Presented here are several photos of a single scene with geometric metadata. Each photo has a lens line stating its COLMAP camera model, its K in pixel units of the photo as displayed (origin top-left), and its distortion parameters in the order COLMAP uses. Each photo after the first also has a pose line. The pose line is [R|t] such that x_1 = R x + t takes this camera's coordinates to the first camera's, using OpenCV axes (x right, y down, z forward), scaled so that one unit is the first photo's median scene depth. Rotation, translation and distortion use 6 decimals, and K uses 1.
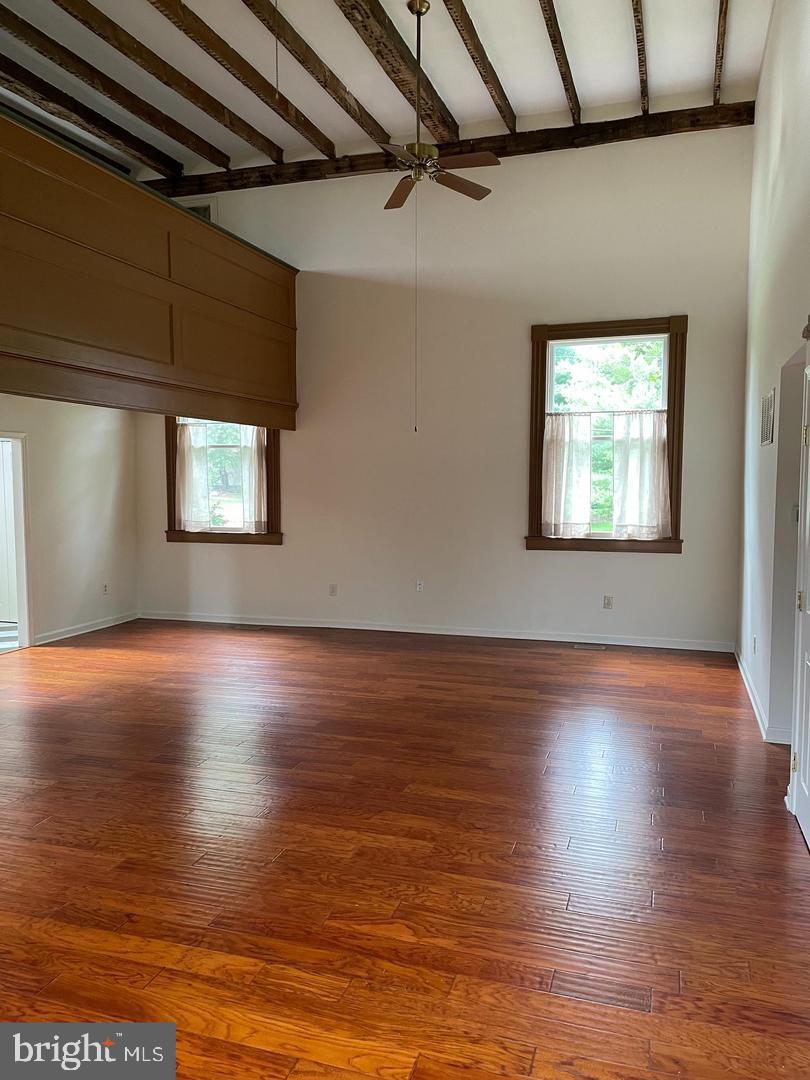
lens RADIAL K [[799.3, 0, 420.2], [0, 799.3, 558.6], [0, 0, 1]] dist [0.009689, -0.041586]
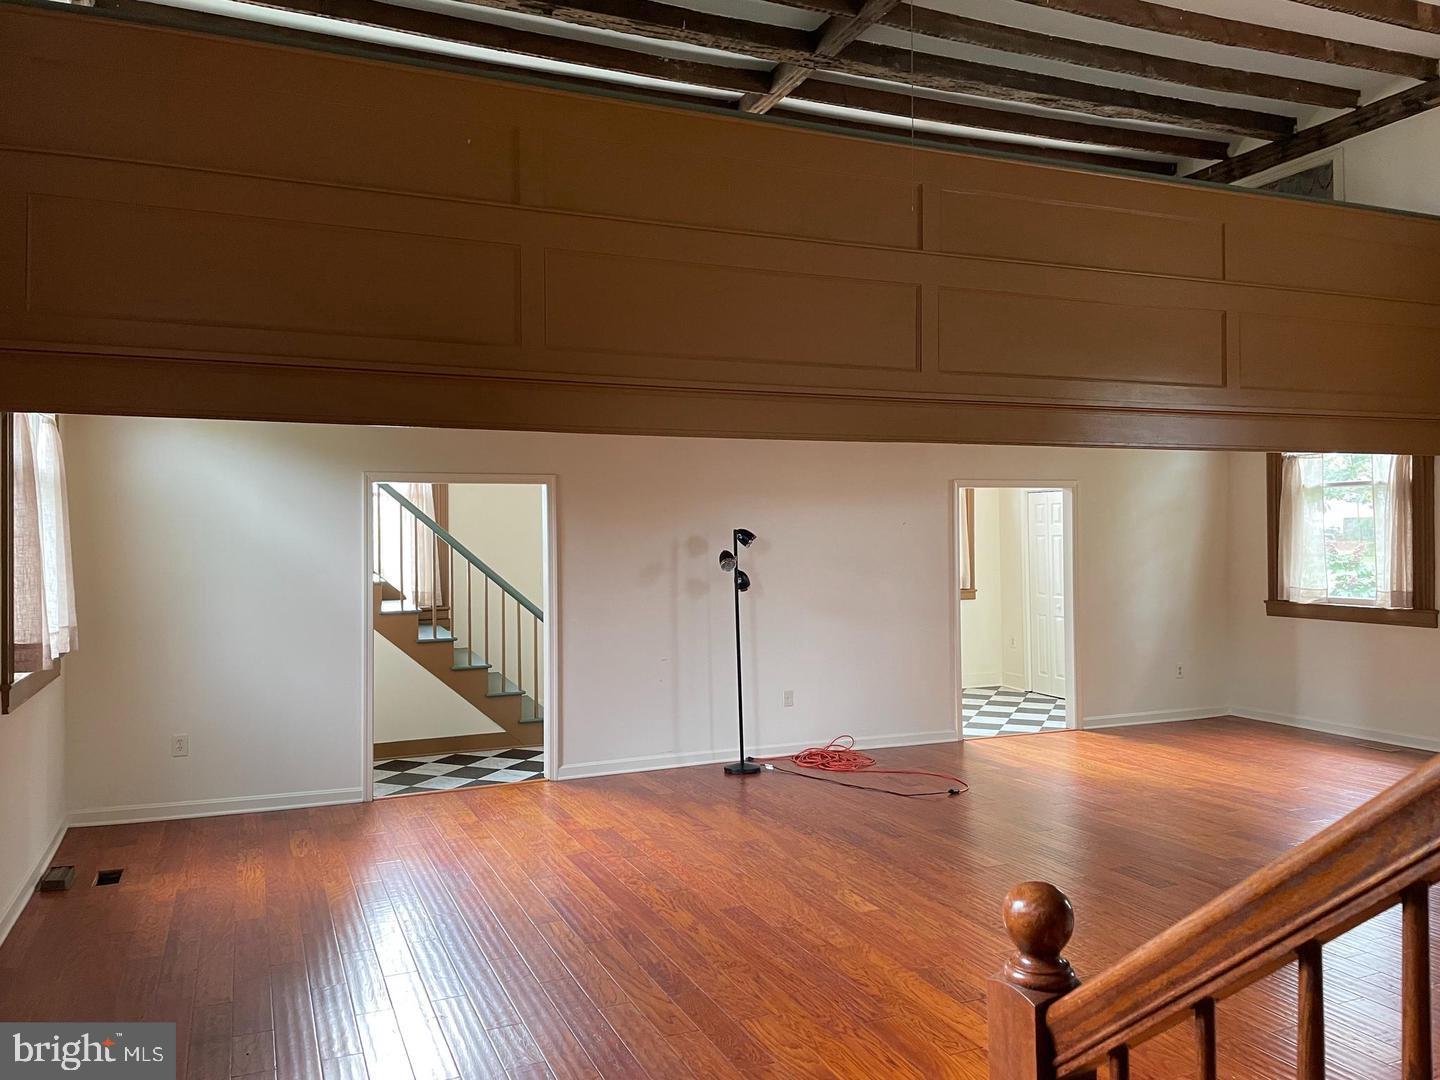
lens RADIAL K [[1065.7, 0, 712.1], [0, 1065.7, 532.8], [0, 0, 1]] dist [0.009689, -0.041586]
pose [[0.636101, -0.009790, -0.771543, 0.127141], [-0.065071, 0.995677, -0.066282, 0.001992], [0.768857, 0.092367, 0.632714, -0.029561]]
